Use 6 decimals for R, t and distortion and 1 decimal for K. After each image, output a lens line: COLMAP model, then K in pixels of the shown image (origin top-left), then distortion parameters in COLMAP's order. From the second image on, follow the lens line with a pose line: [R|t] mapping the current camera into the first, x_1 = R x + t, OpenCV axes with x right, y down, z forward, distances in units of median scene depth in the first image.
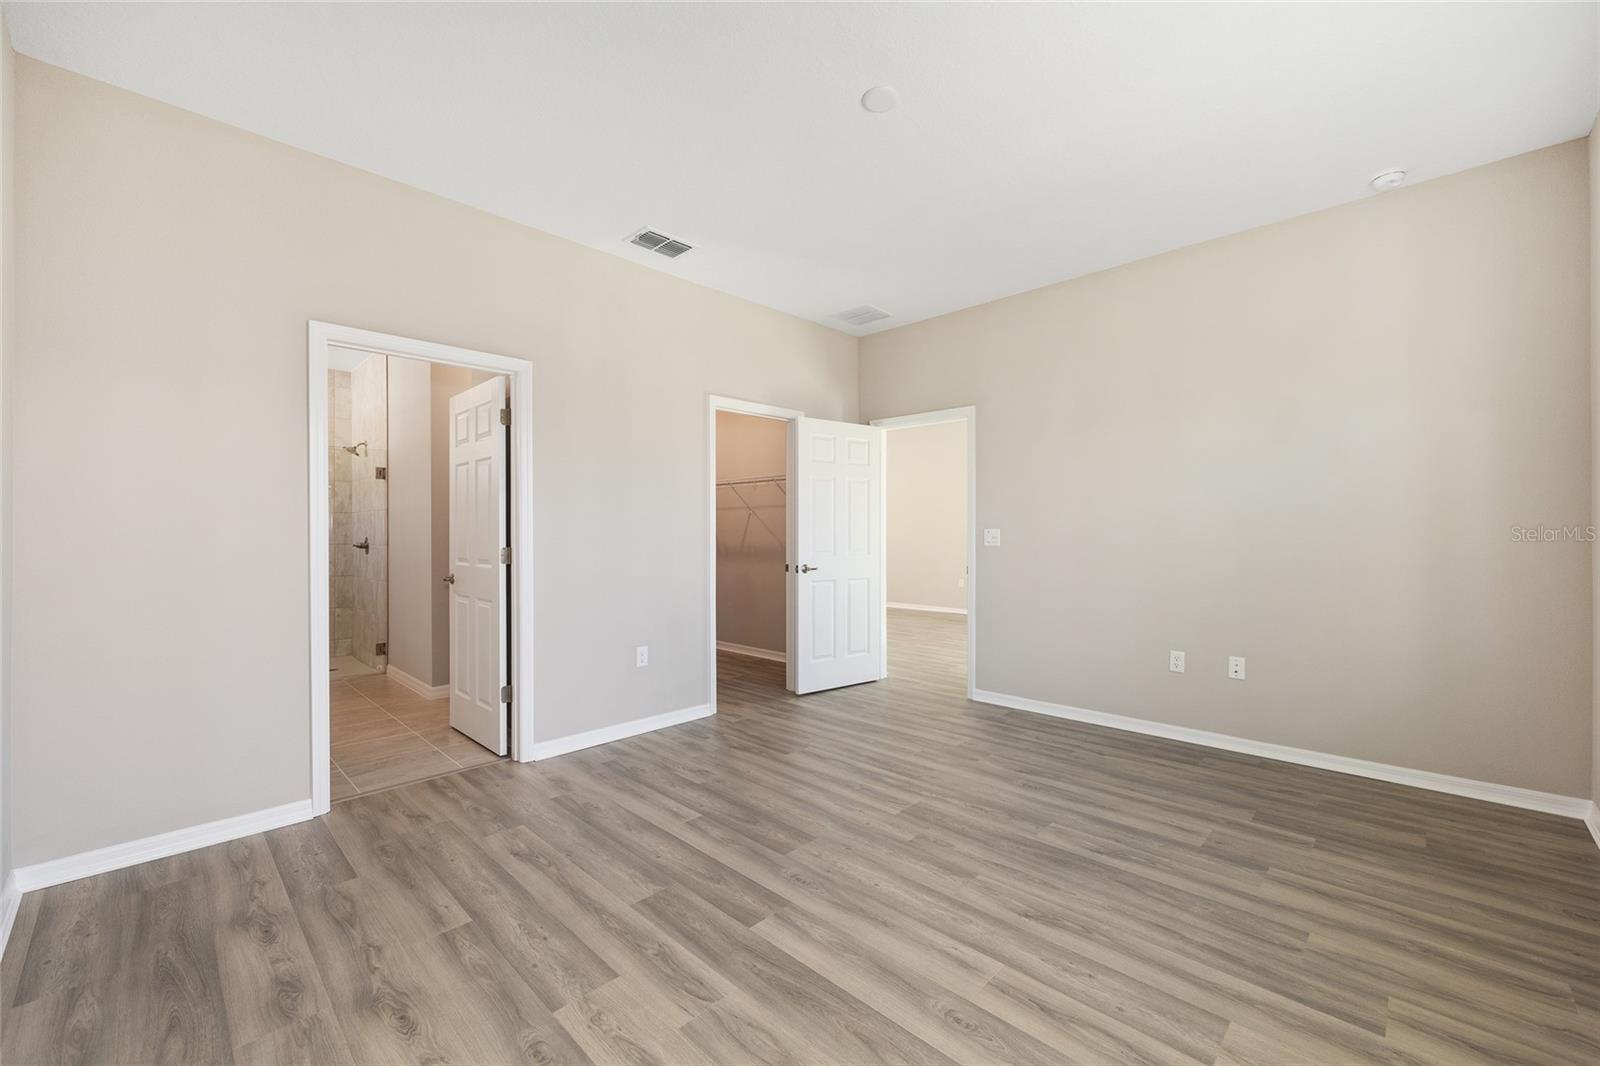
lens RADIAL K [[642.3, 0, 801.7], [0, 642.3, 534.2], [0, 0, 1]] dist [0.000030, 0.000548]
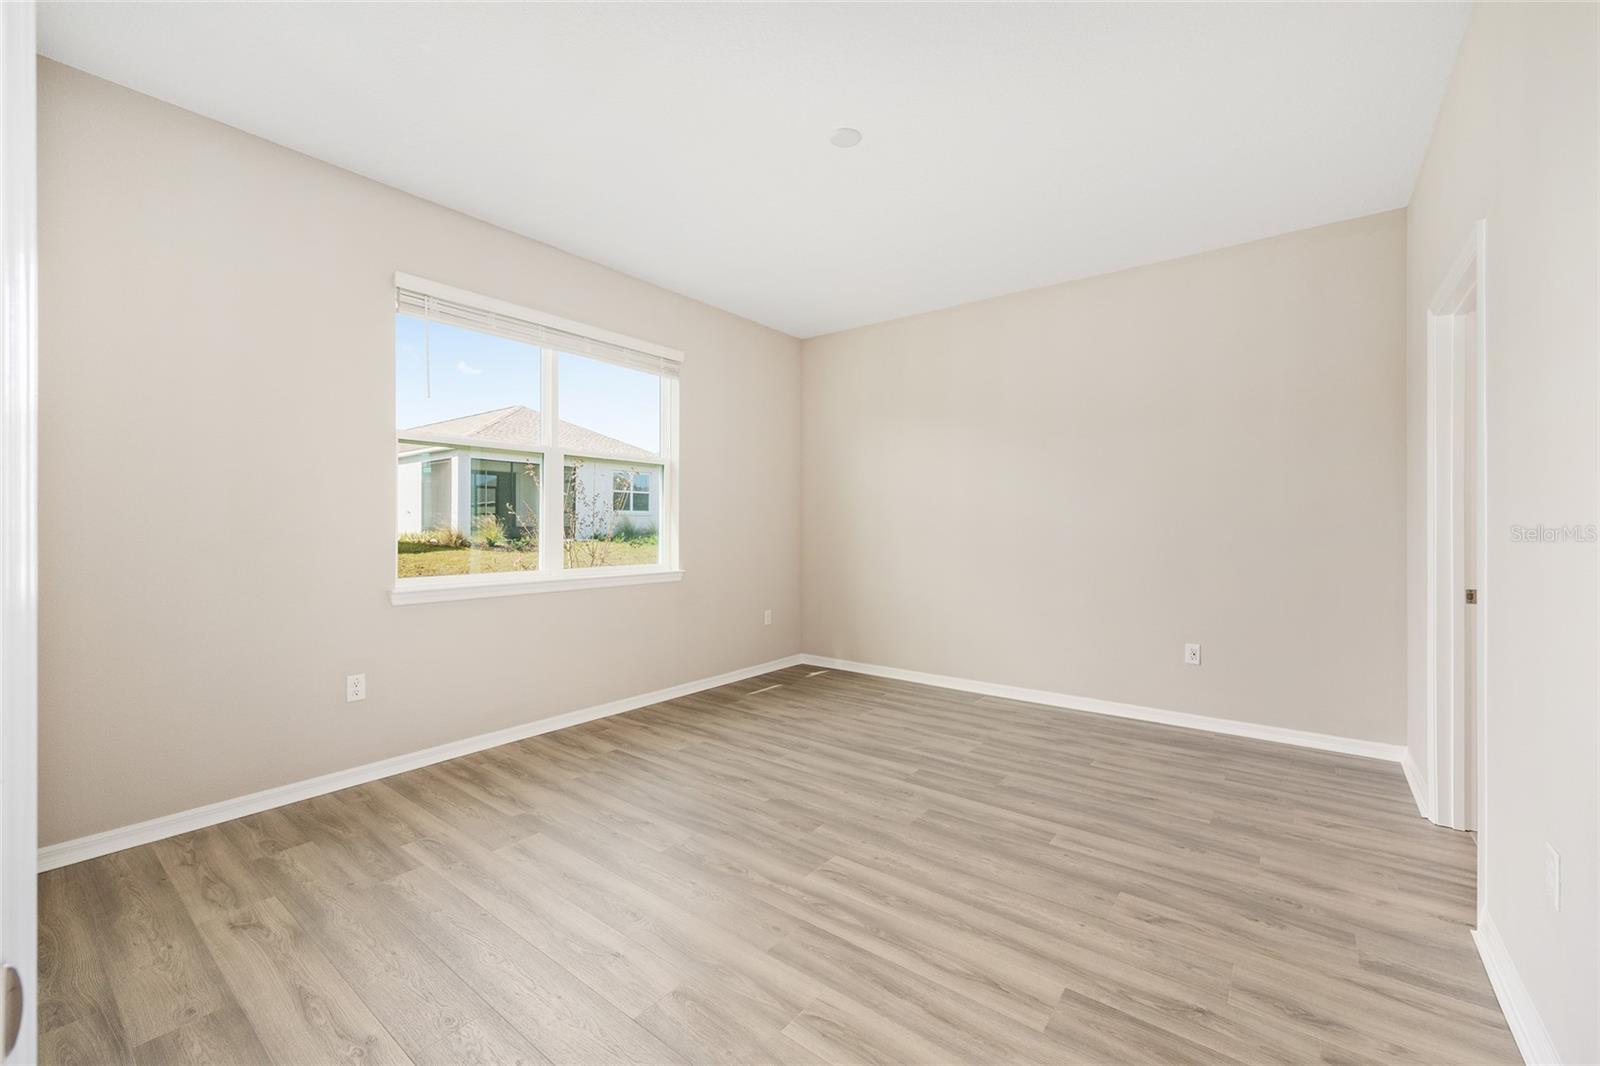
lens RADIAL K [[642.3, 0, 801.7], [0, 642.3, 534.2], [0, 0, 1]] dist [0.000030, 0.000548]
pose [[-0.993284, 0.003463, -0.115652, 0.328004], [0.001414, 0.999841, 0.017799, -0.007215], [0.115695, 0.017516, -0.993130, 2.097308]]
